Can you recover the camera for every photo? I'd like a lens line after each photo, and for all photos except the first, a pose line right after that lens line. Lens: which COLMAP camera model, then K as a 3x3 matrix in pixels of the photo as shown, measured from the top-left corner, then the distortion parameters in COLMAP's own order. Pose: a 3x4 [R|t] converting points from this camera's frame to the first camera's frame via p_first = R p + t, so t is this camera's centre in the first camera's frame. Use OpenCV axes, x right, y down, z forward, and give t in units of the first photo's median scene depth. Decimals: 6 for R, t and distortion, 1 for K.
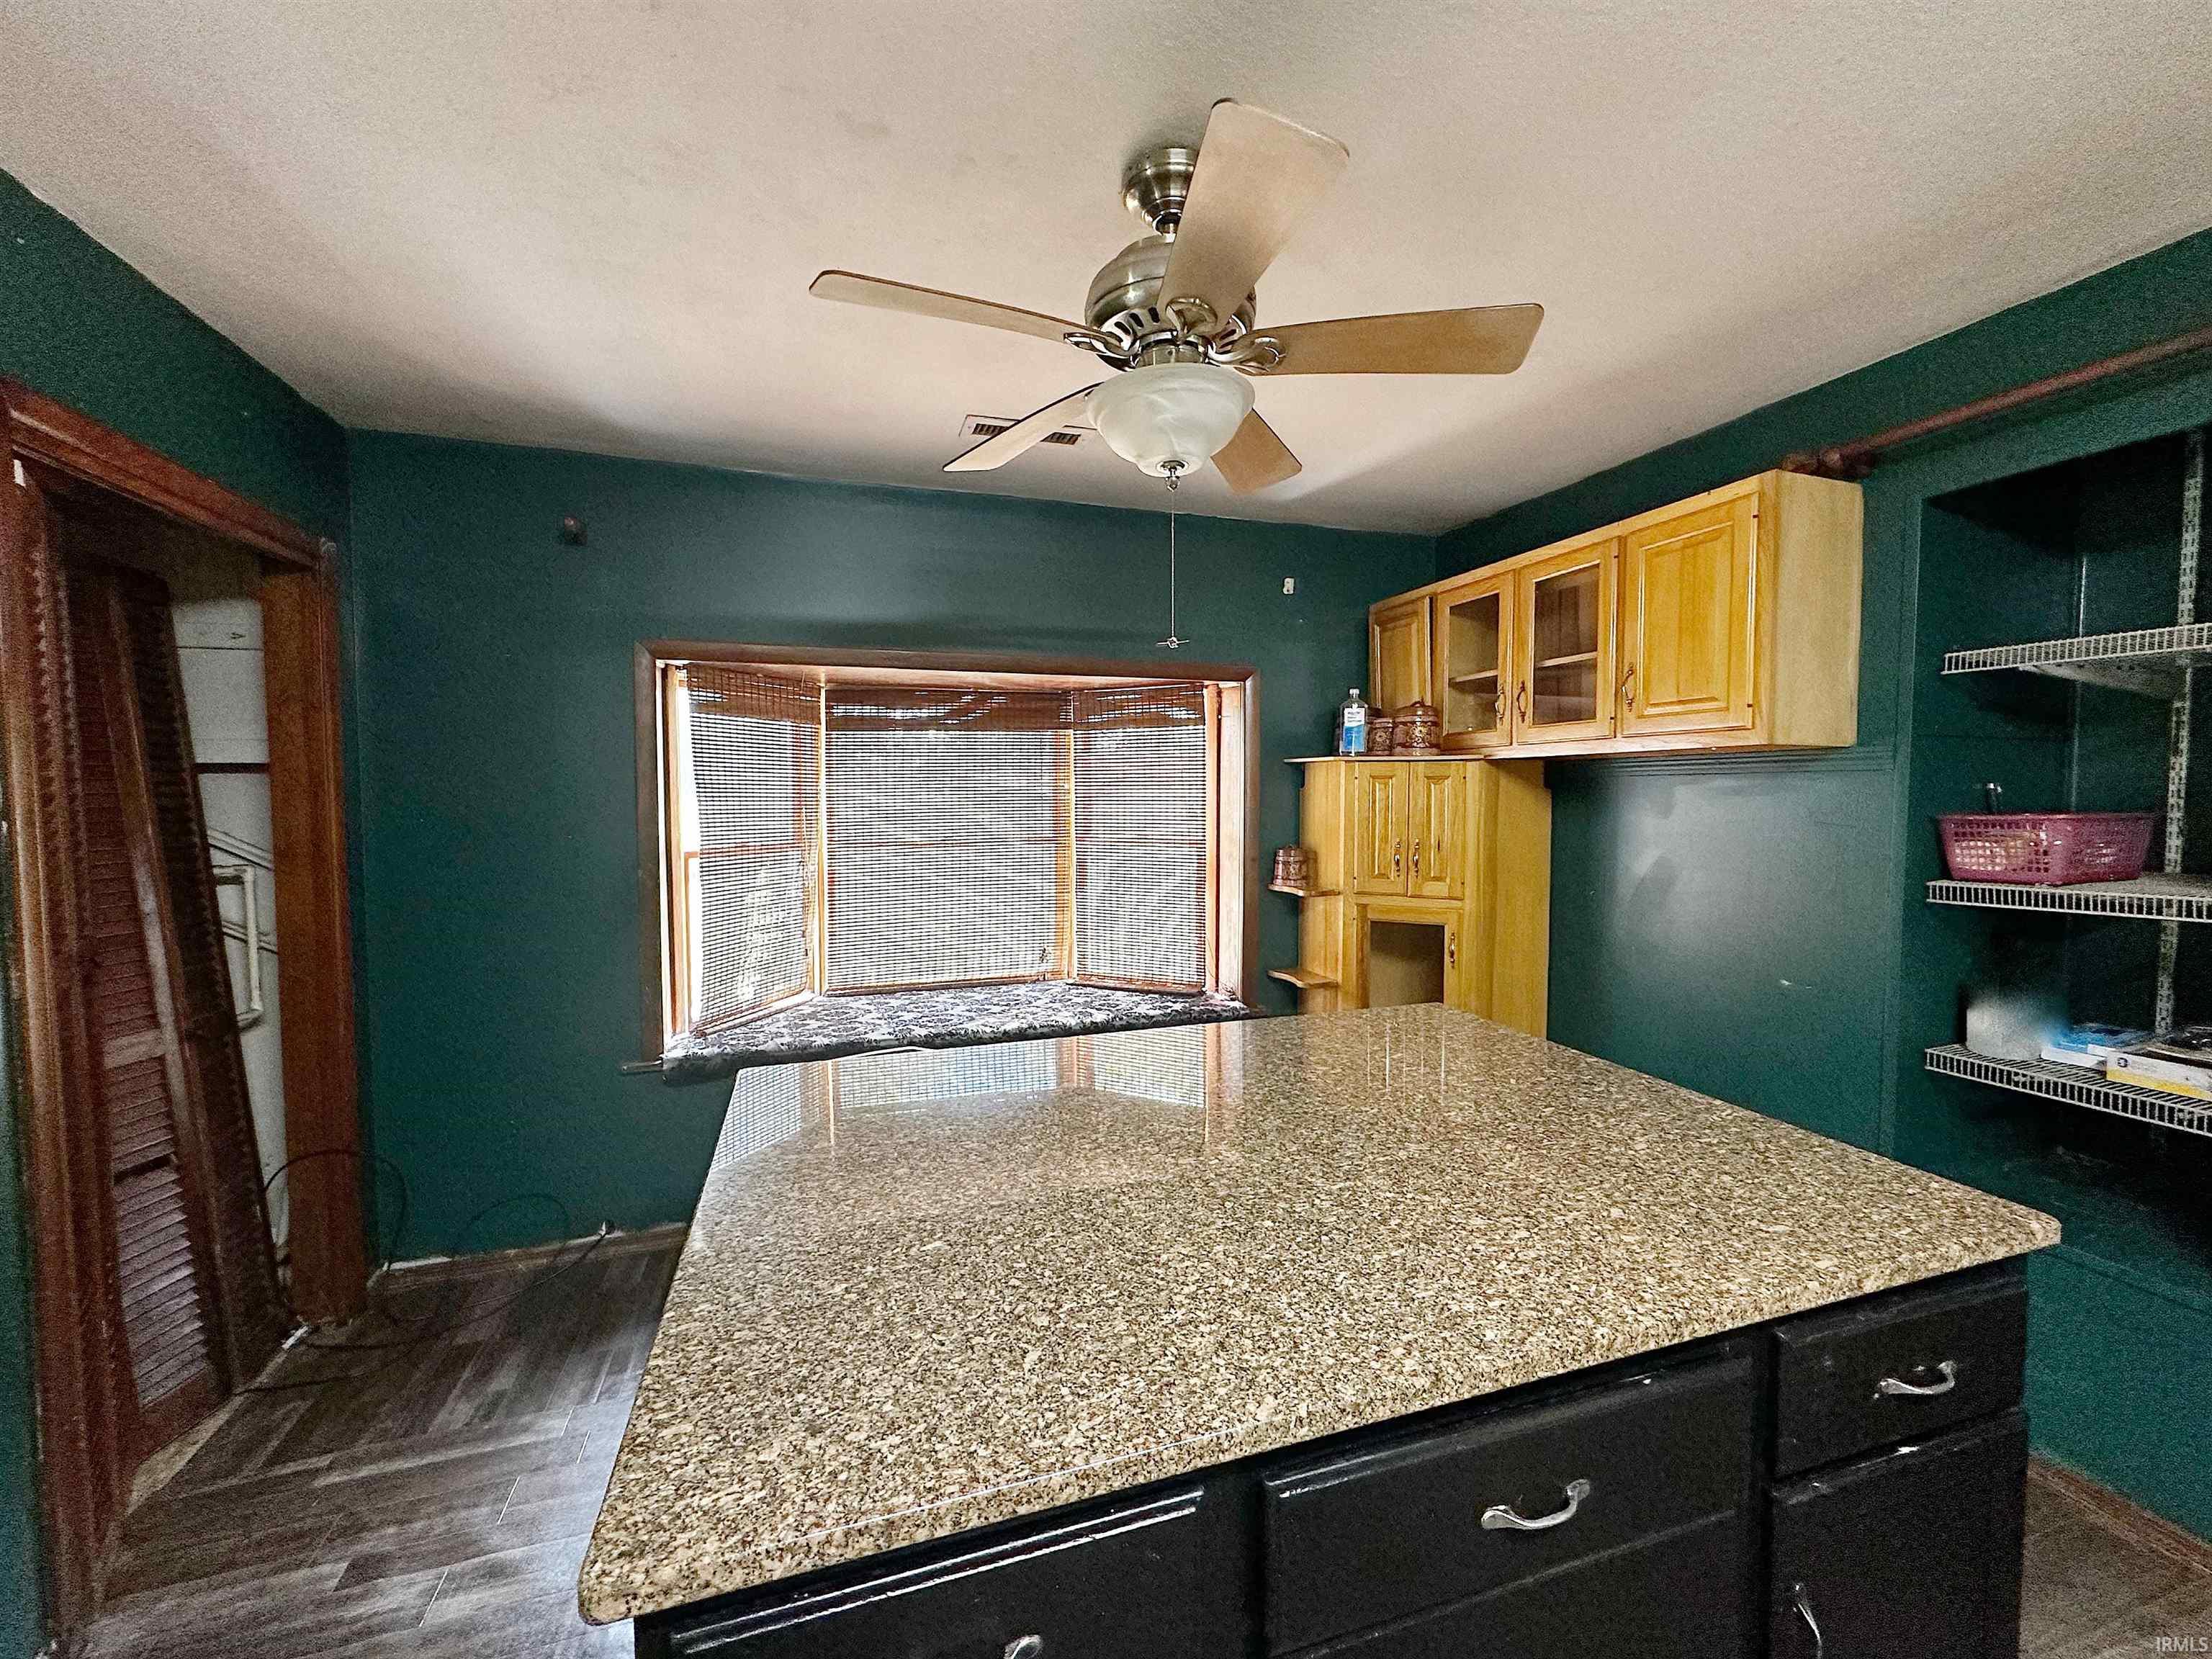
lens RADIAL K [[885.8, 0, 1114.5], [0, 885.8, 829.5], [0, 0, 1]] dist [0.000457, 0.000071]
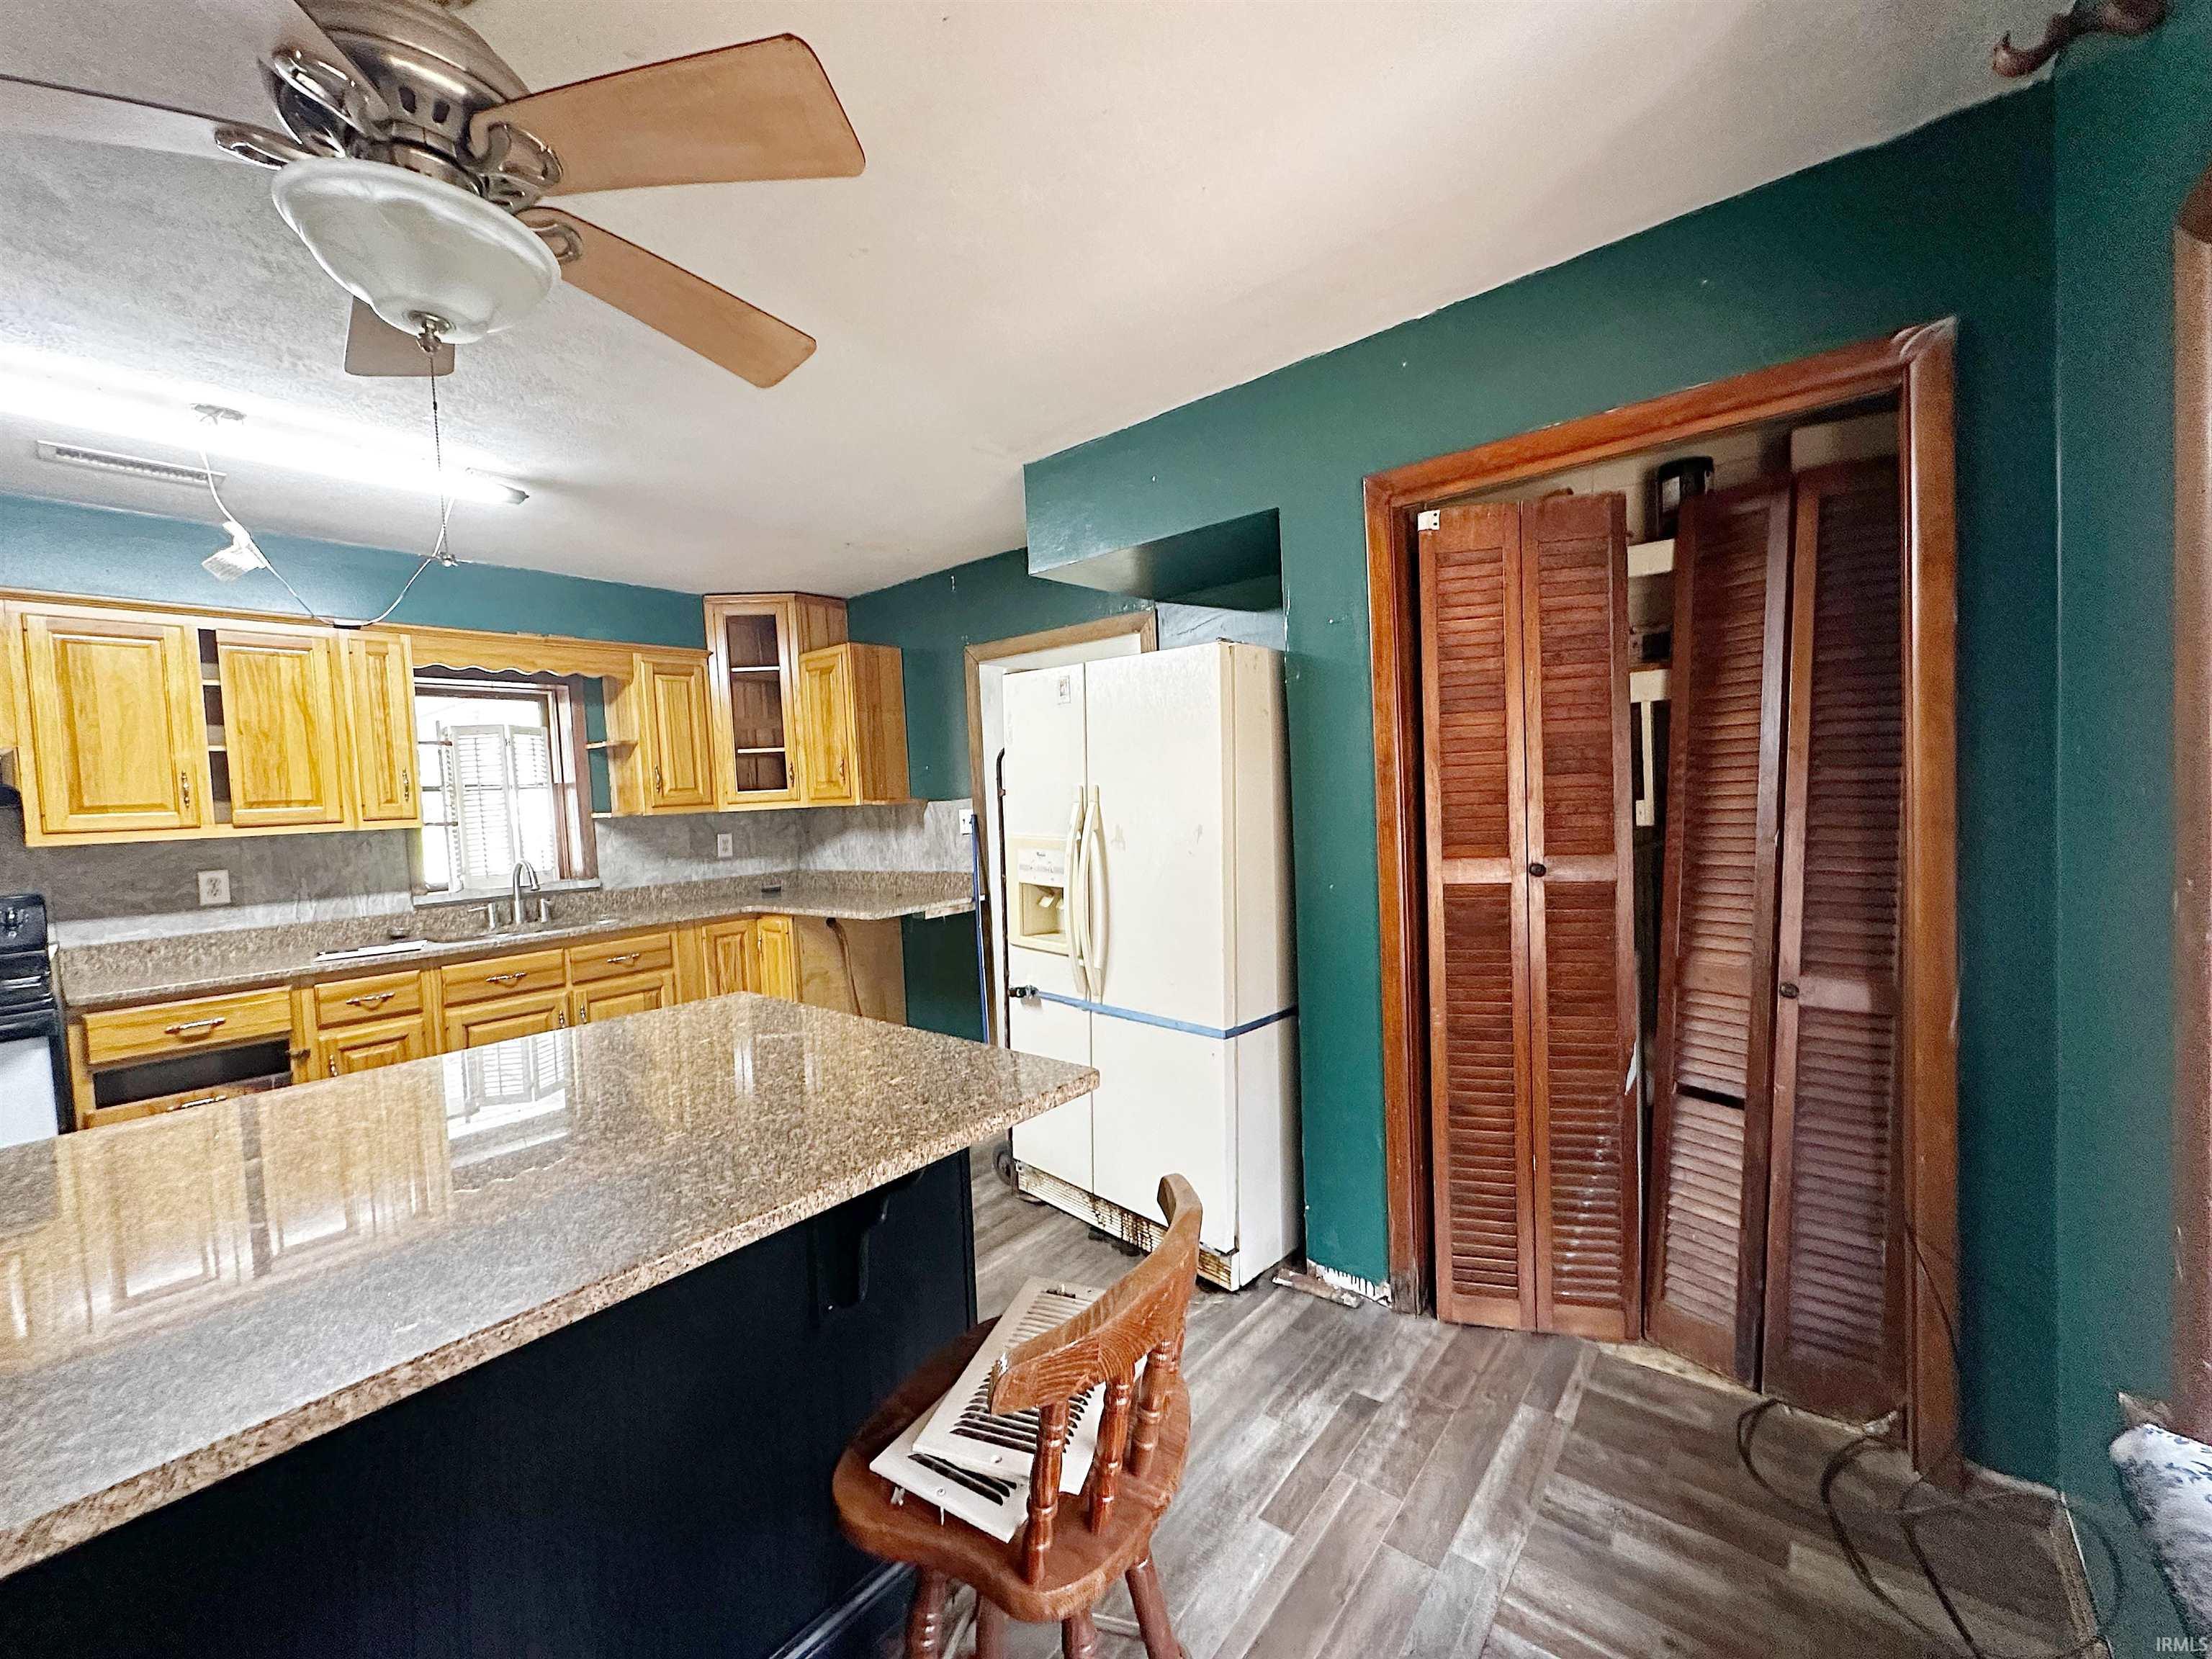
lens RADIAL K [[885.8, 0, 1105.9], [0, 885.8, 831.3], [0, 0, 1]] dist [0.000457, 0.000071]
pose [[-0.843568, 0.071377, -0.532257, 0.005031], [0.028514, 0.995683, 0.088332, -0.024366], [0.536264, 0.059337, -0.841962, 1.294910]]
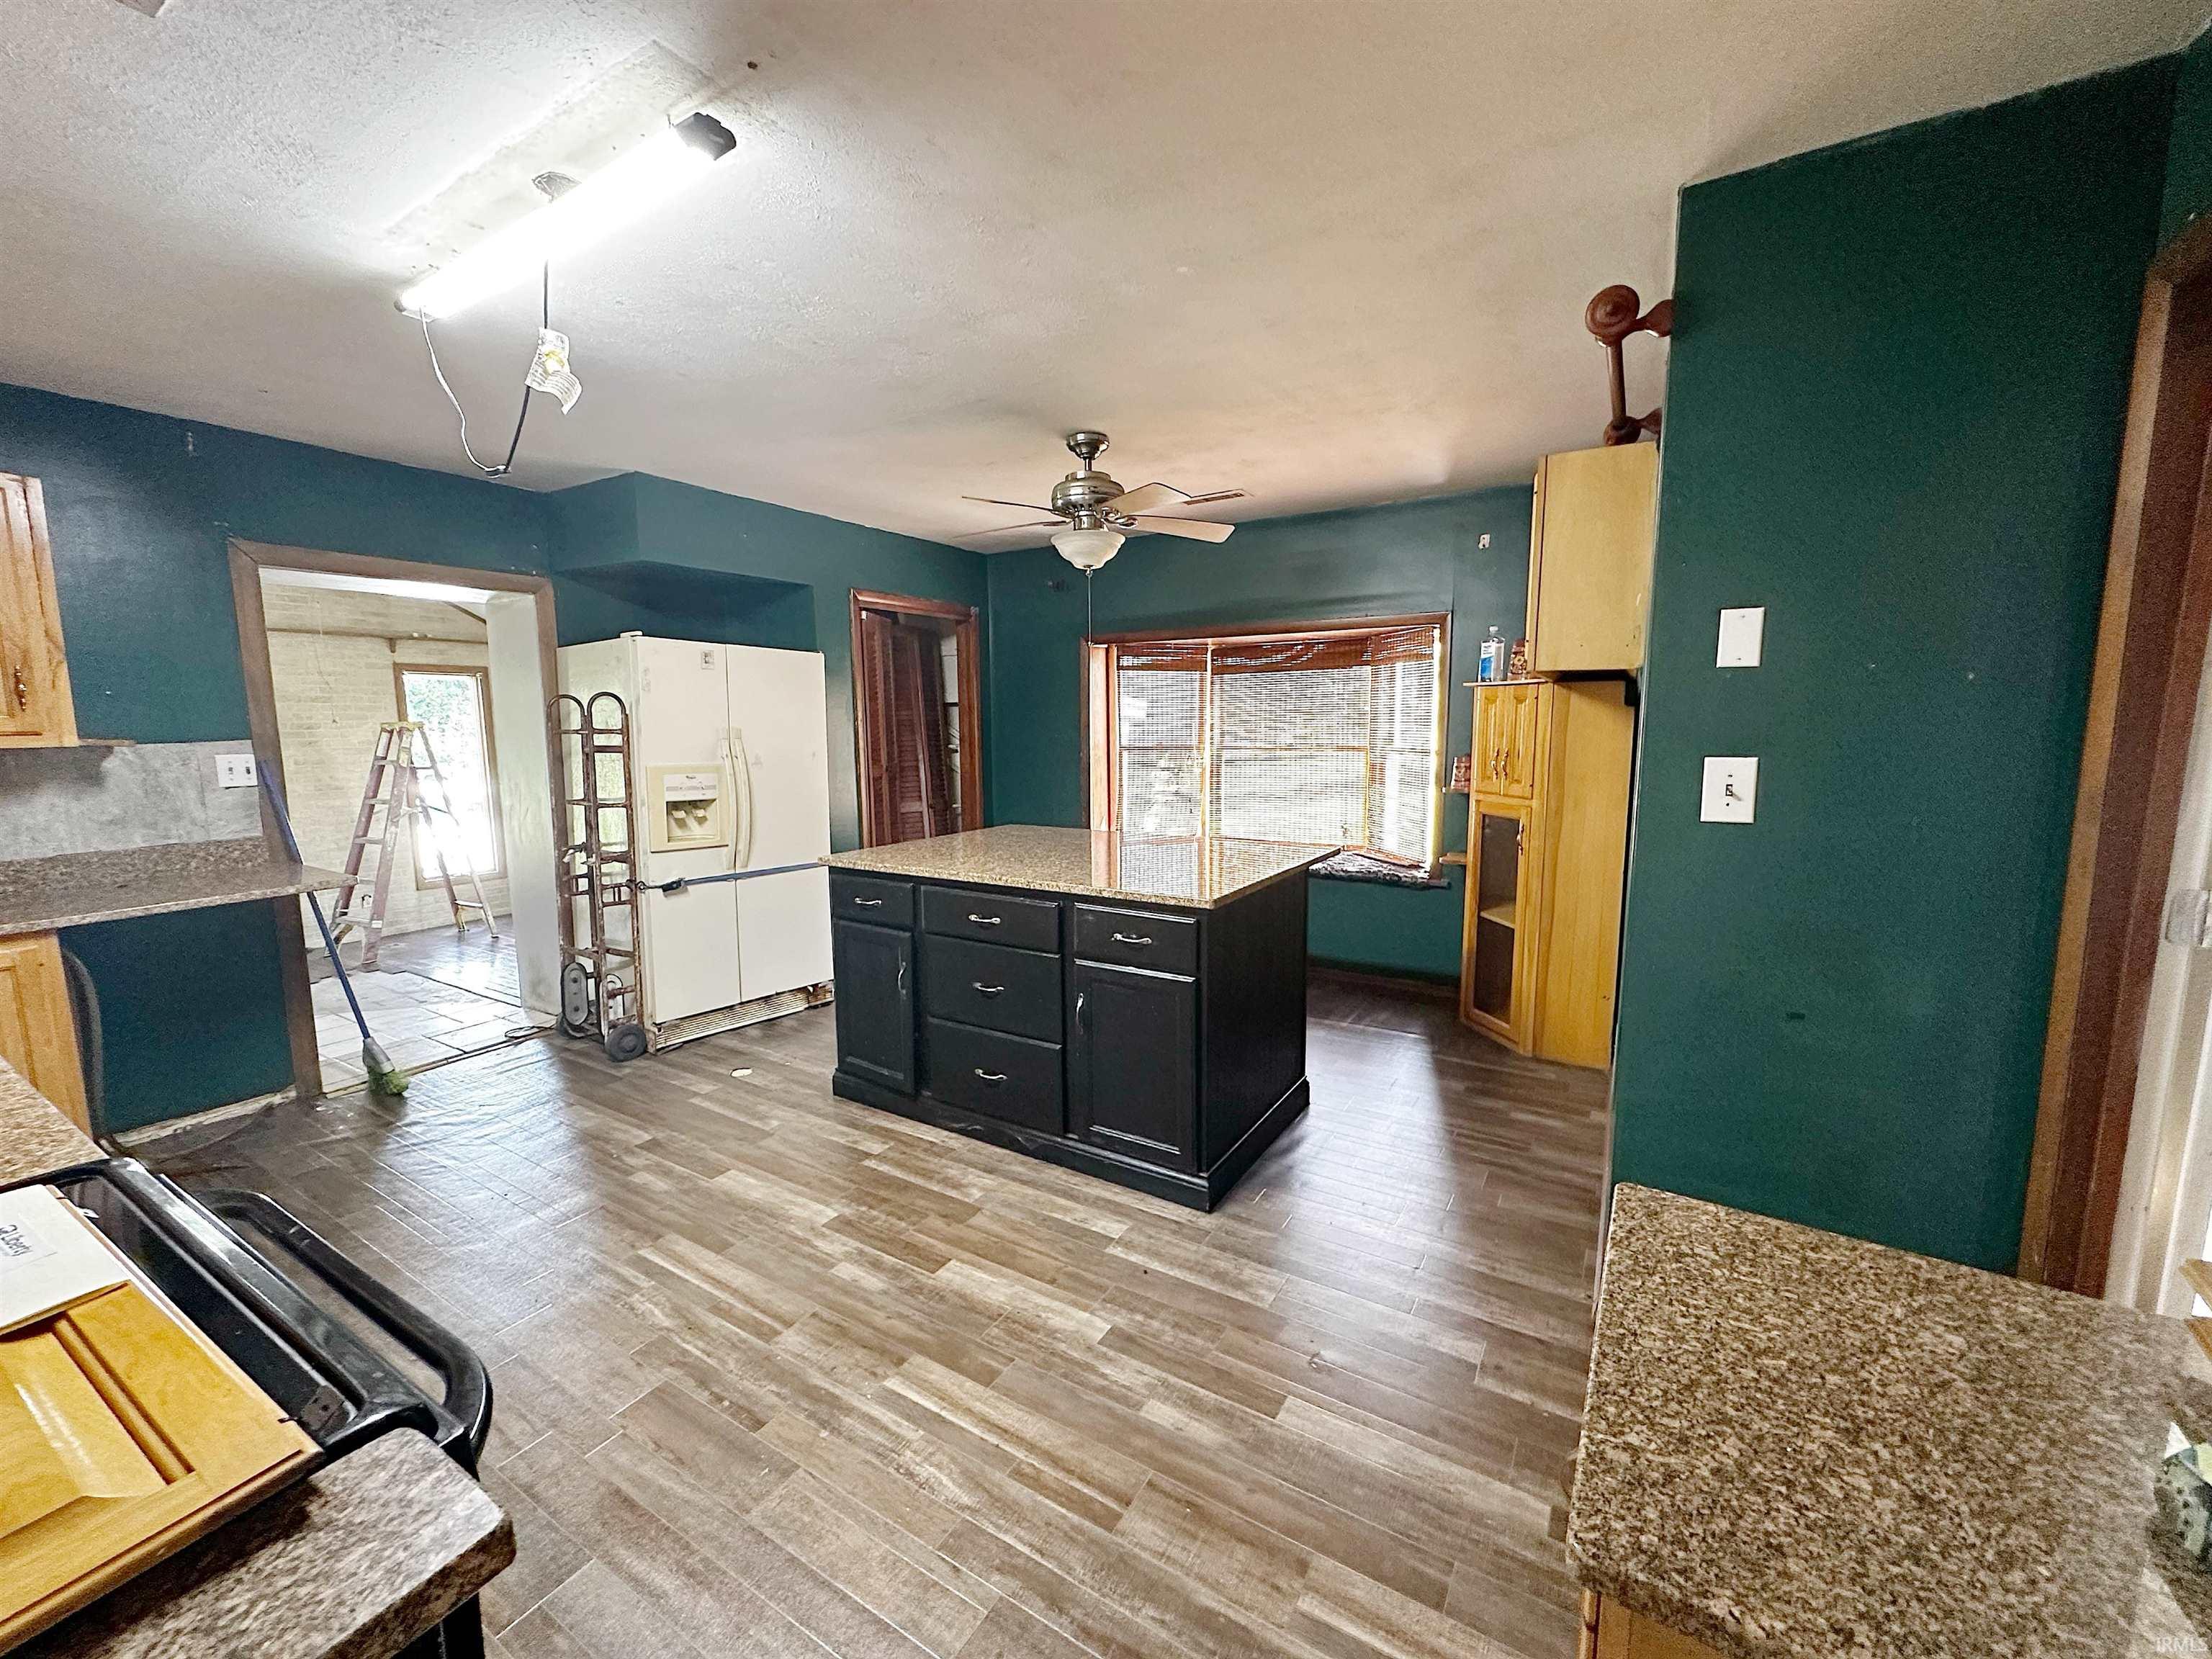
lens RADIAL K [[885.8, 0, 1104.5], [0, 885.8, 832.8], [0, 0, 1]] dist [0.000457, 0.000071]
pose [[0.647232, 0.095998, -0.756224, 1.223068], [-0.030382, 0.994499, 0.100242, 0.026730], [0.761687, -0.041905, 0.646589, -0.303492]]
